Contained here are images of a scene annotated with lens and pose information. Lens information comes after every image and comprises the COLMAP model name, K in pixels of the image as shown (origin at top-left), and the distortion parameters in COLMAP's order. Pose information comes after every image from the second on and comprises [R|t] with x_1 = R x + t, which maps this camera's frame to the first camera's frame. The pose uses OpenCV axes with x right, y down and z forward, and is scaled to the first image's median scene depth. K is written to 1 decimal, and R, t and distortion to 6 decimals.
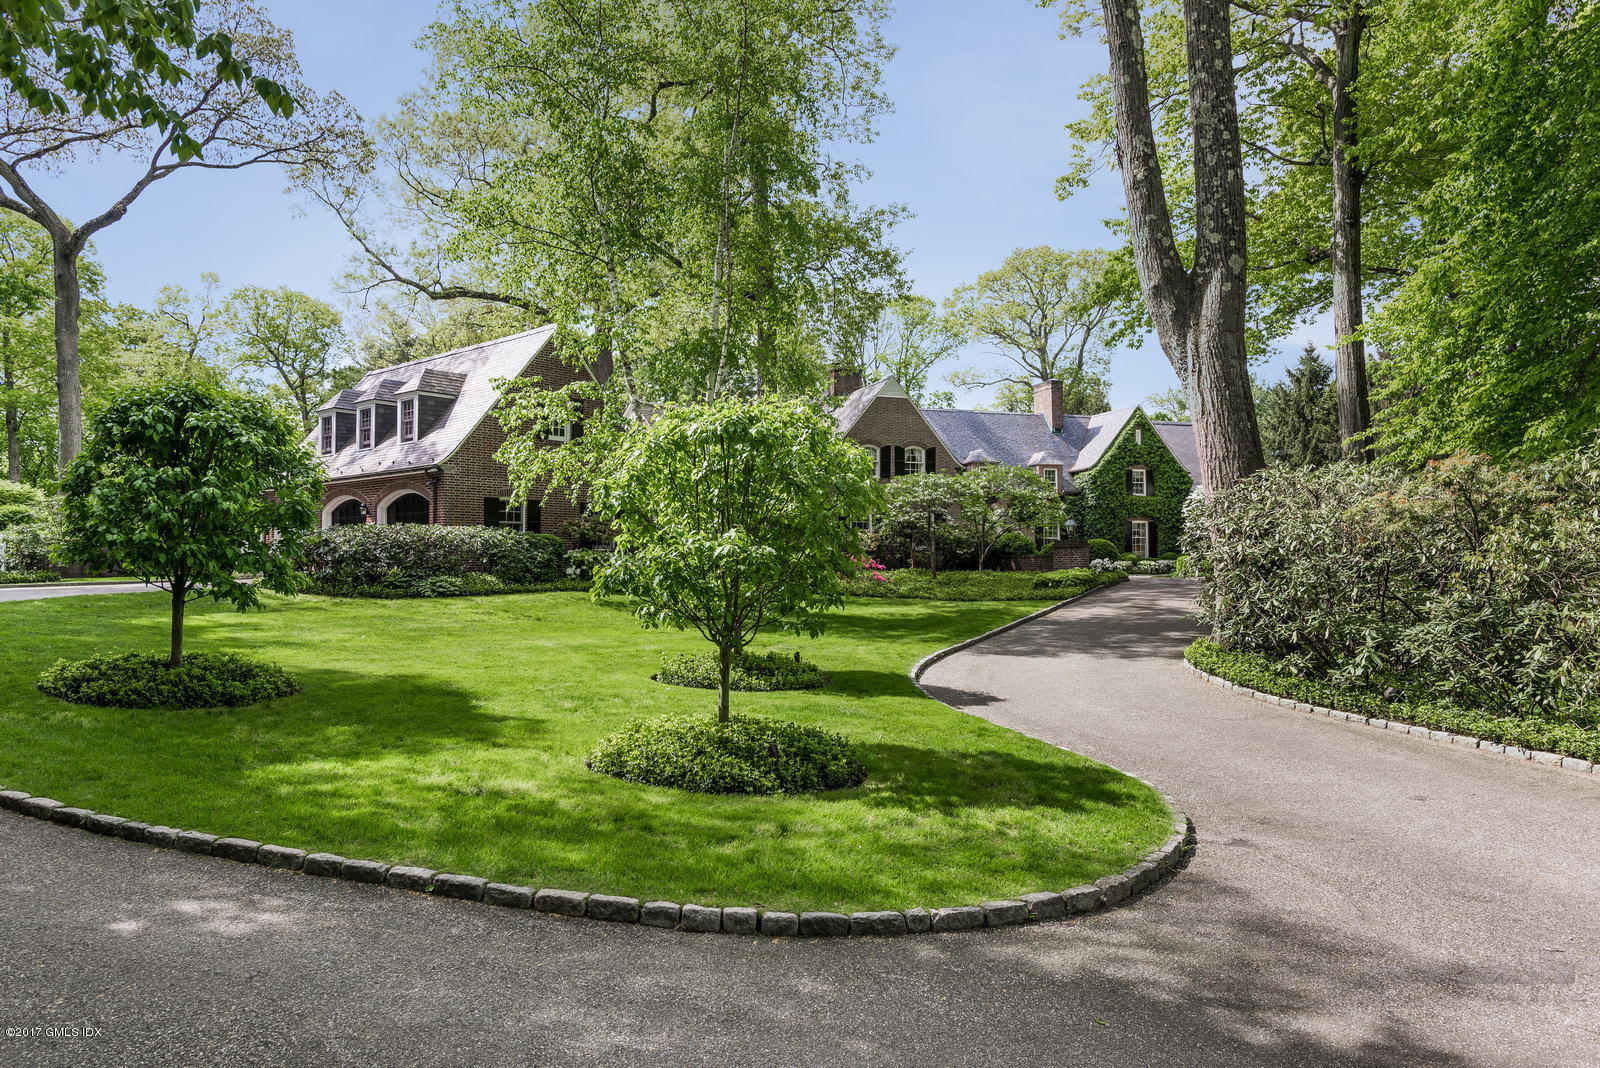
lens RADIAL K [[1104.4, 0, 799.6], [0, 1104.4, 523.4], [0, 0, 1]] dist [-0.002682, -0.000878]
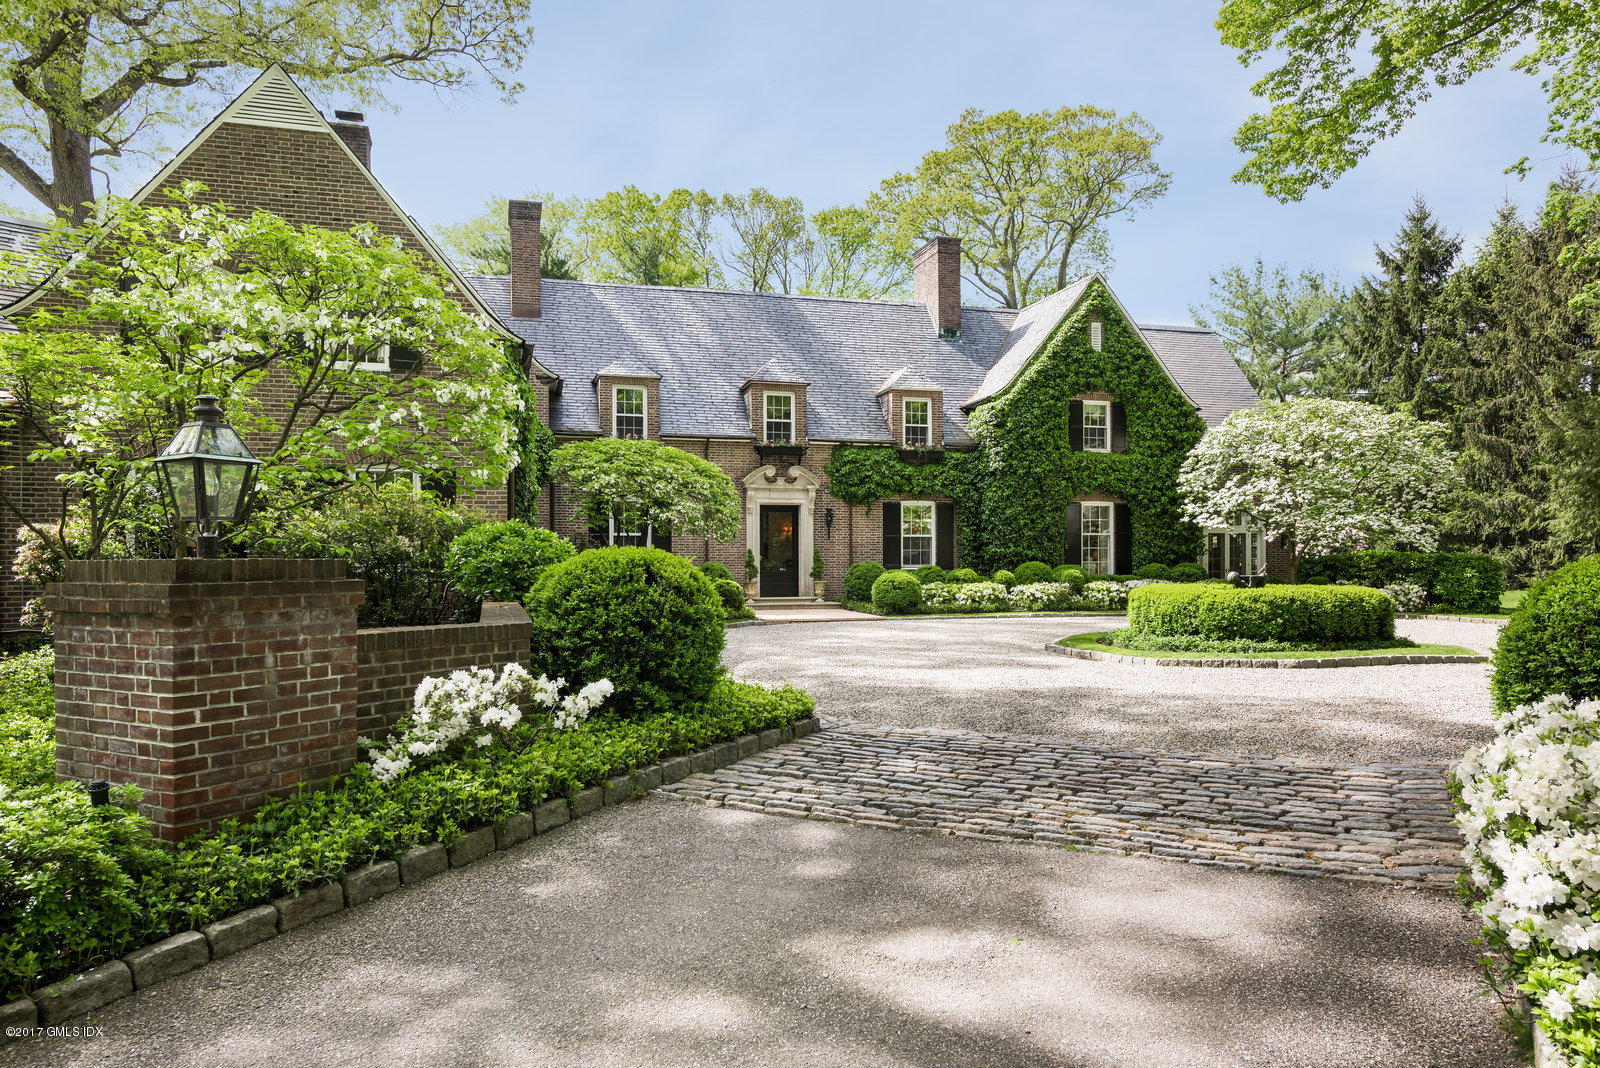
lens RADIAL K [[1050.9, 0, 799.2], [0, 1050.9, 547.8], [0, 0, 1]] dist [0.010745, 0.000752]
pose [[0.998720, 0.001979, -0.050543, 0.195511], [-0.000356, 0.999485, 0.032087, 0.003486], [0.050581, -0.032028, 0.998206, 0.508188]]
